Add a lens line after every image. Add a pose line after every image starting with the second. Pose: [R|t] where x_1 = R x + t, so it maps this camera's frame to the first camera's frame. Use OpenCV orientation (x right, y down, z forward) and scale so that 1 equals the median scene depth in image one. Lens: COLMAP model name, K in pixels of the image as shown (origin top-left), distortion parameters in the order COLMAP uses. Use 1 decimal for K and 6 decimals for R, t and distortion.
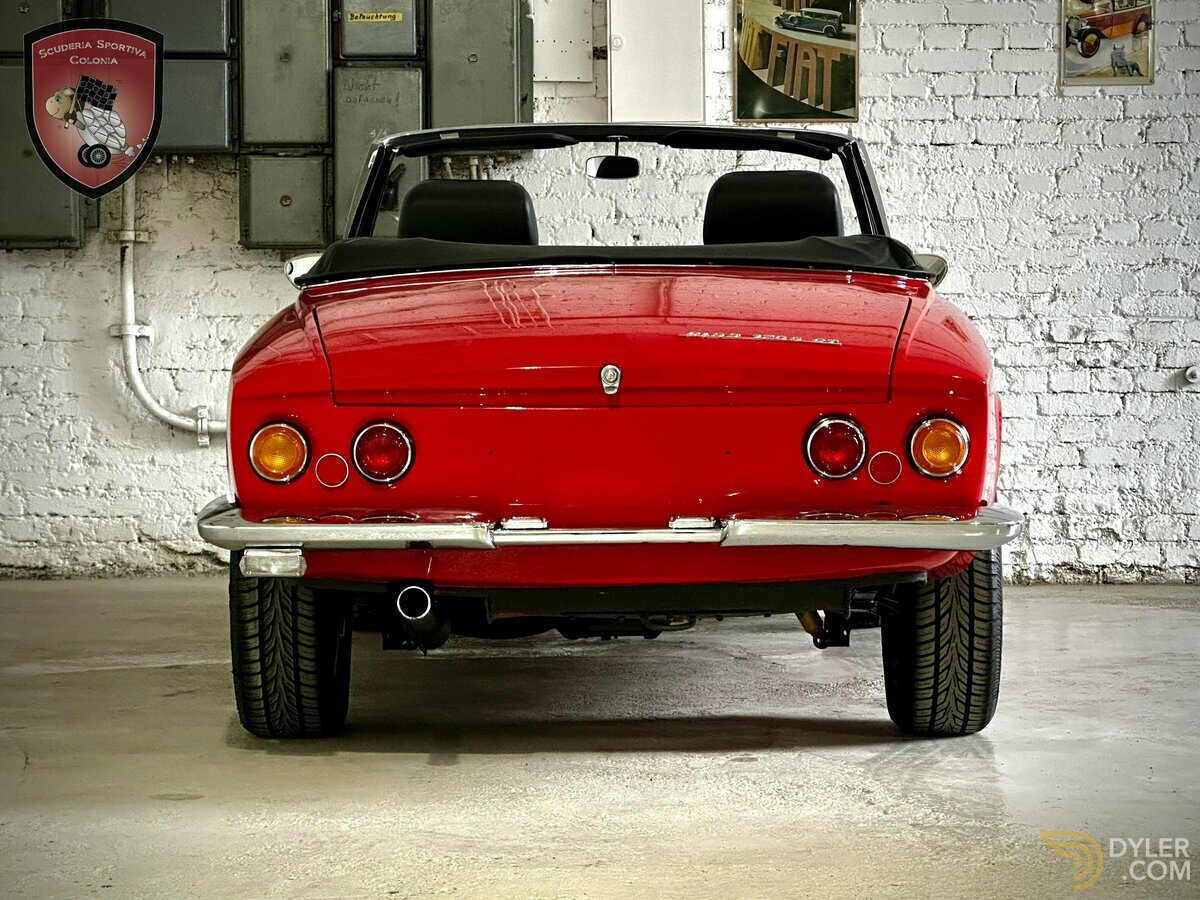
lens RADIAL K [[3246.8, 0, 594.3], [0, 3246.8, 450.8], [0, 0, 1]] dist [0.257041, 0.000000]
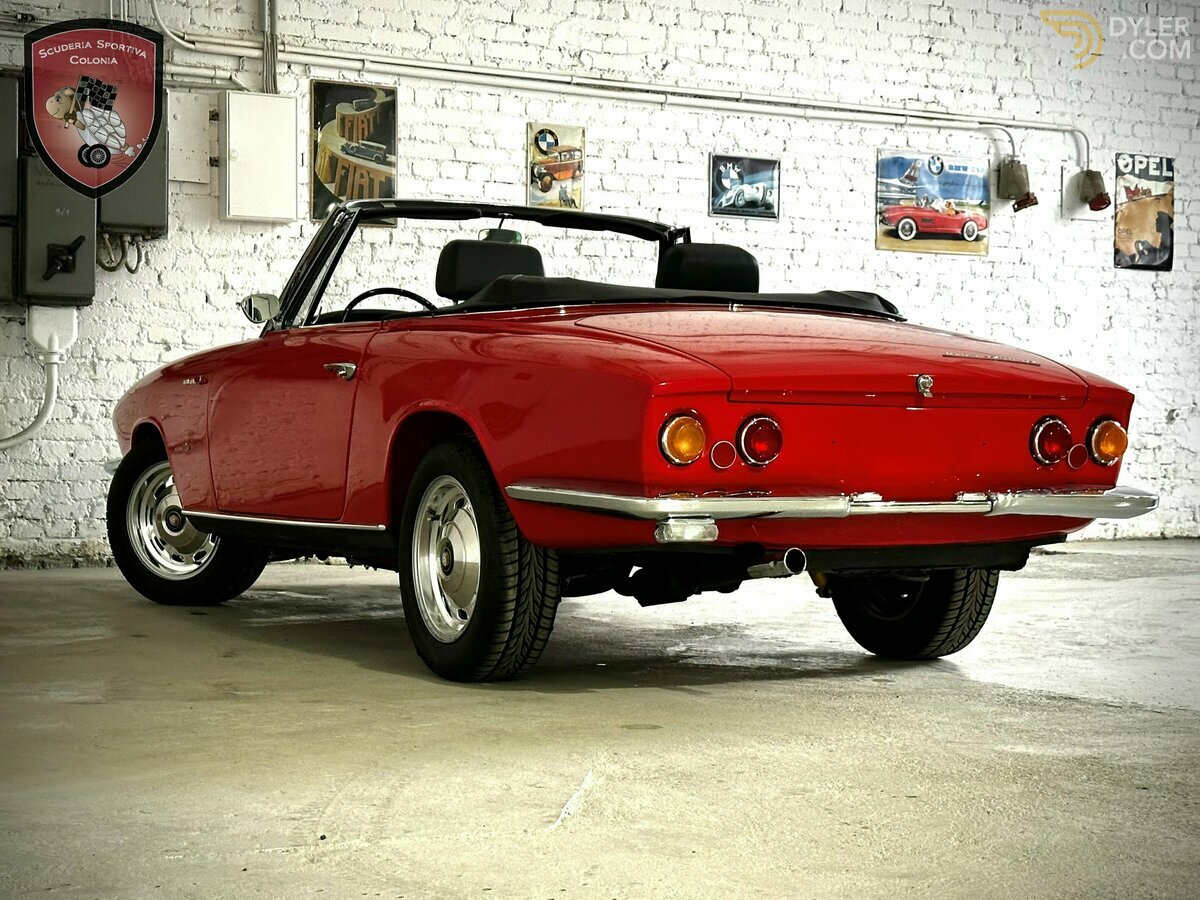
lens RADIAL K [[2159.8, 0, 601.1], [0, 2159.8, 425.2], [0, 0, 1]] dist [0.156829, 0.000000]
pose [[0.881268, 0.014447, 0.472395, -0.271896], [0.000730, 0.999490, -0.031929, 0.011168], [-0.472615, 0.028483, 0.880808, 0.164335]]
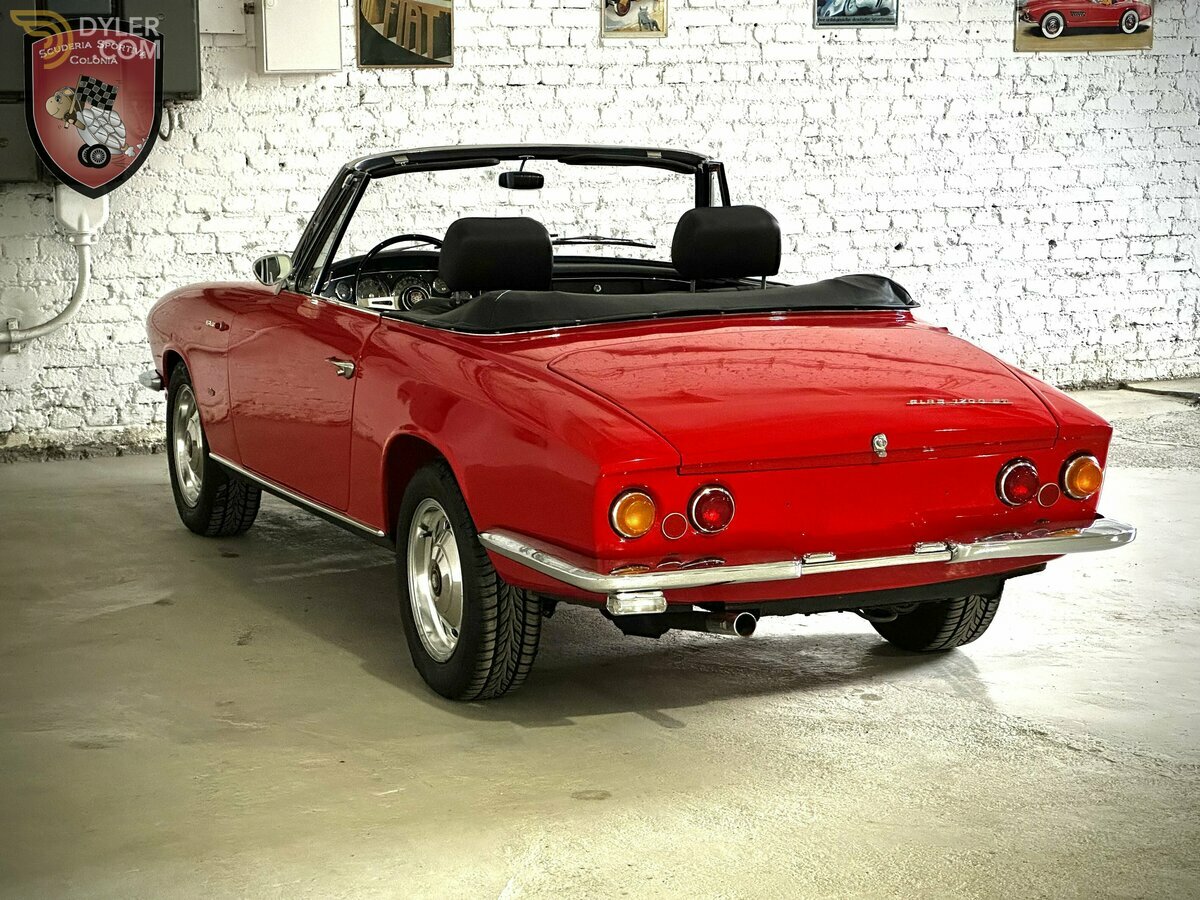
lens RADIAL K [[2704.5, 0, 591.7], [0, 2704.5, 446.3], [0, 0, 1]] dist [0.230686, 0.000000]
pose [[0.919942, -0.059806, 0.387467, -0.278466], [0.013840, 0.992634, 0.120355, -0.082038], [-0.391811, -0.105357, 0.913994, 0.027384]]
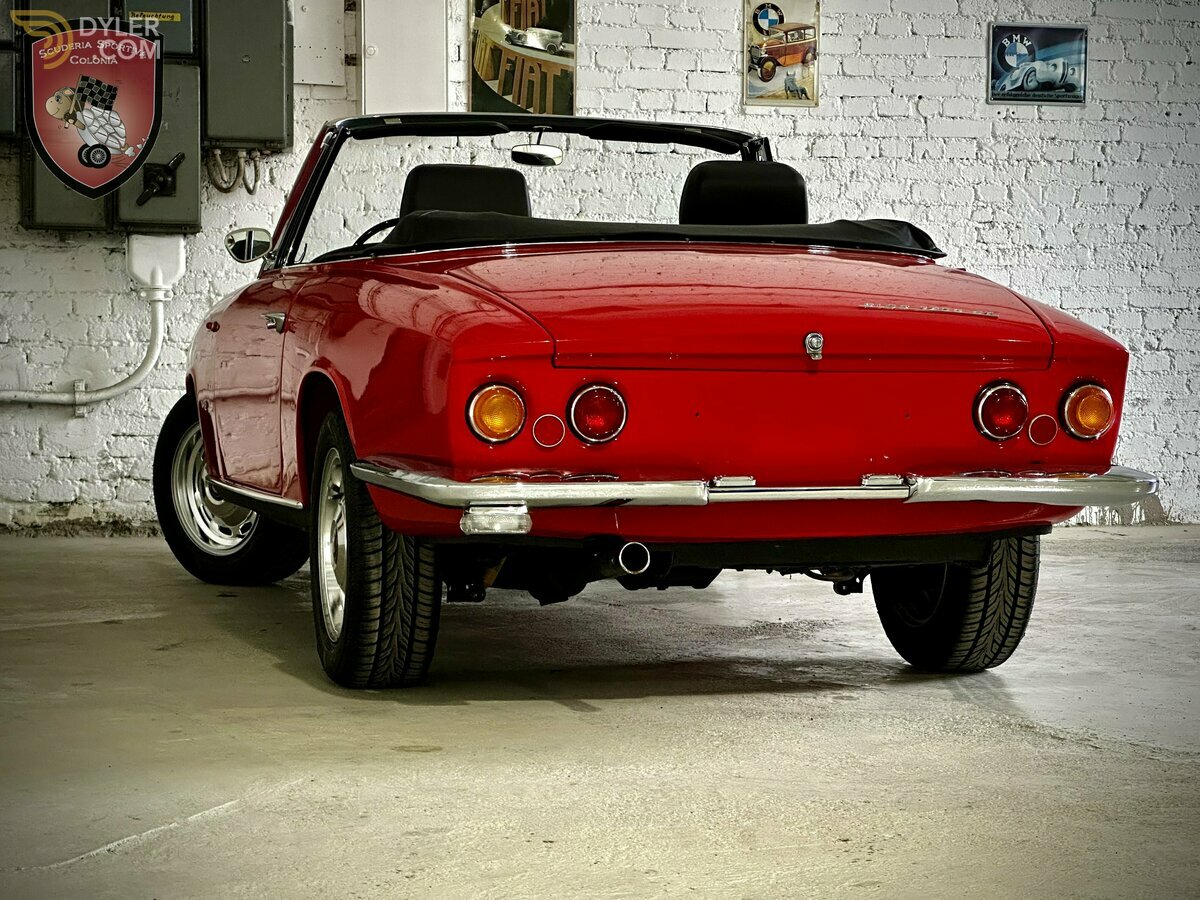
lens RADIAL K [[2704.5, 0, 594.2], [0, 2704.5, 418.8], [0, 0, 1]] dist [0.230686, 0.000000]
pose [[0.966802, 0.003374, 0.255505, -0.154148], [-0.002595, 0.999991, -0.003386, 0.002694], [-0.255514, 0.002610, 0.966802, 0.087319]]
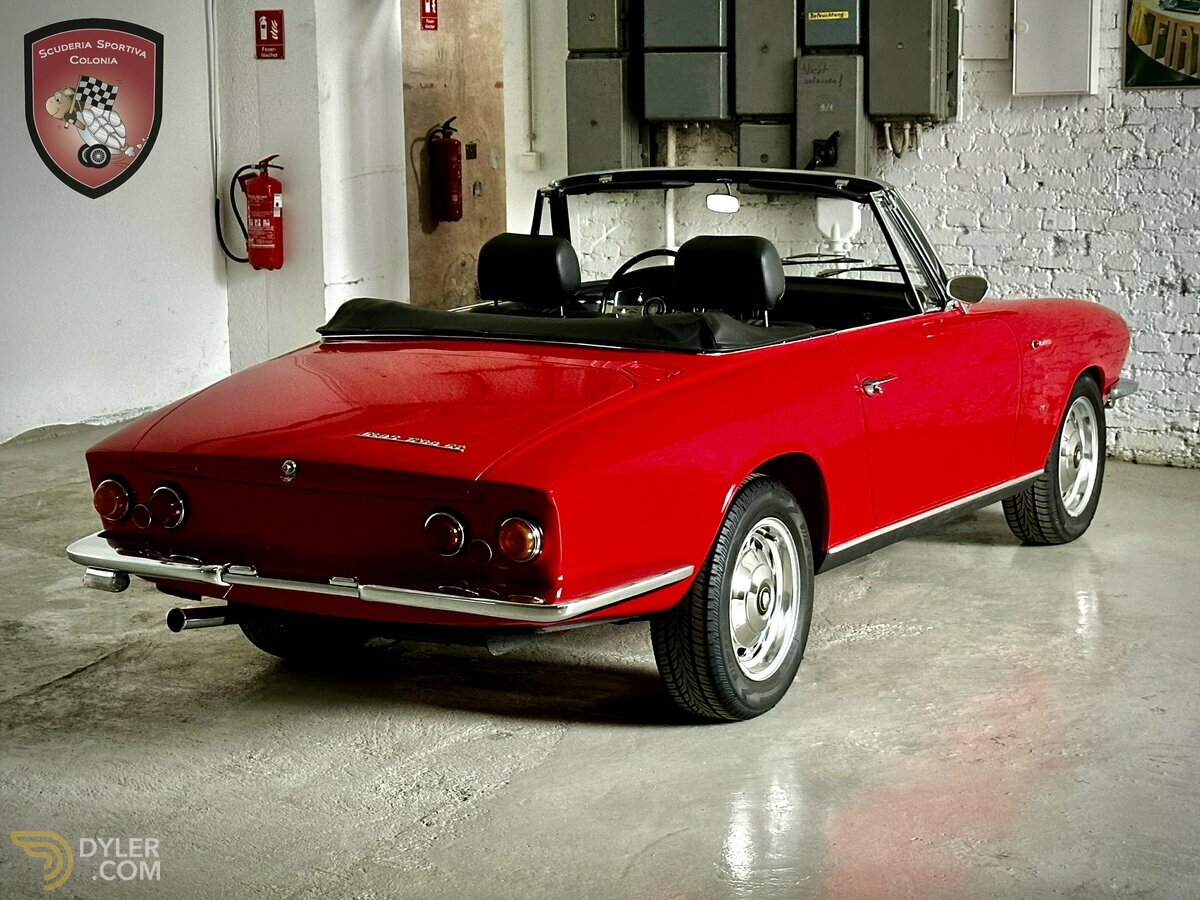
lens RADIAL K [[2311.8, 0, 593.7], [0, 2311.8, 457.8], [0, 0, 1]] dist [0.155531, 0.000000]
pose [[0.874875, 0.072963, -0.478821, 0.300166], [-0.007189, 0.990436, 0.137787, -0.083948], [0.484295, -0.117104, 0.867032, 0.130679]]
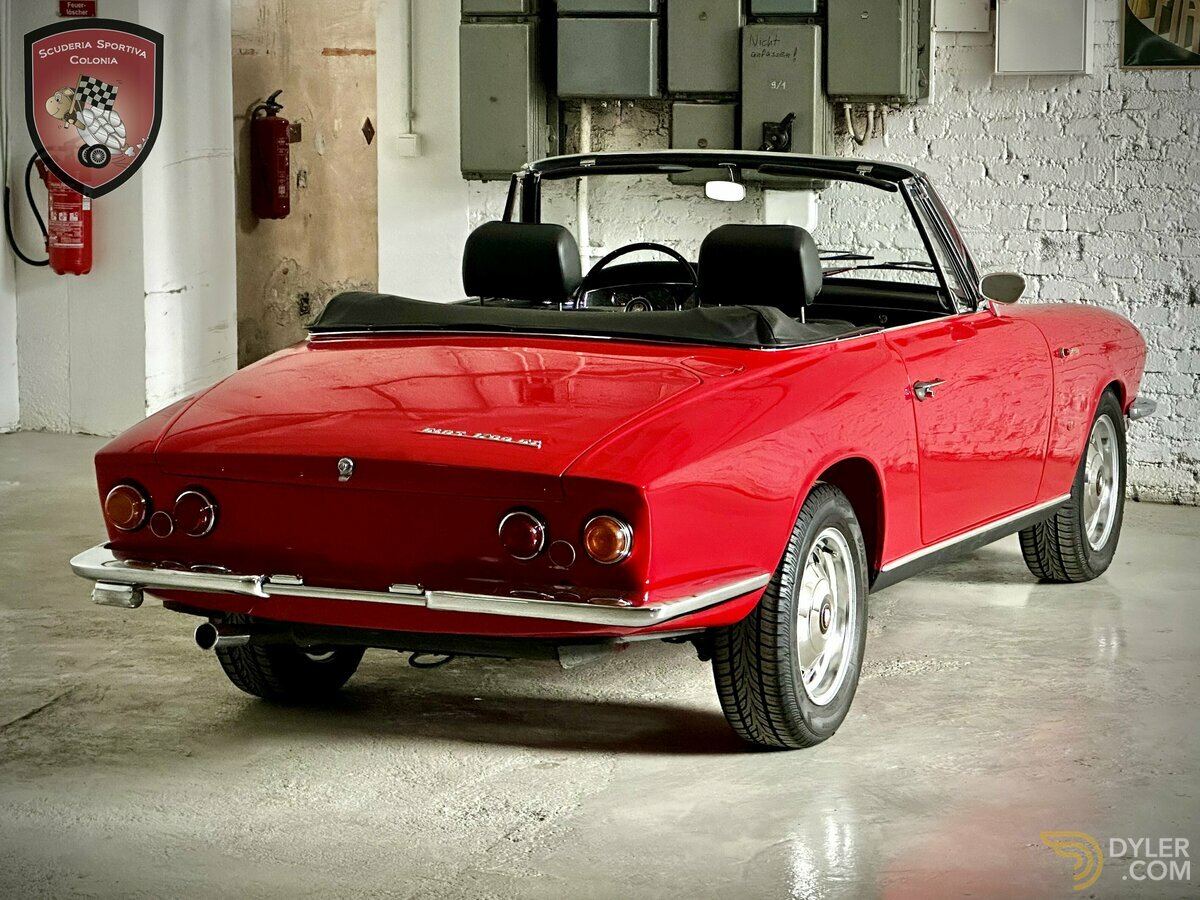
lens RADIAL K [[3172.9, 0, 563.3], [0, 3172.9, 484.3], [0, 0, 1]] dist [0.207062, 0.000000]
pose [[0.918566, 0.060504, -0.390609, 0.291983], [-0.017531, 0.993479, 0.112662, -0.081269], [0.394878, -0.096640, 0.913637, -0.032777]]
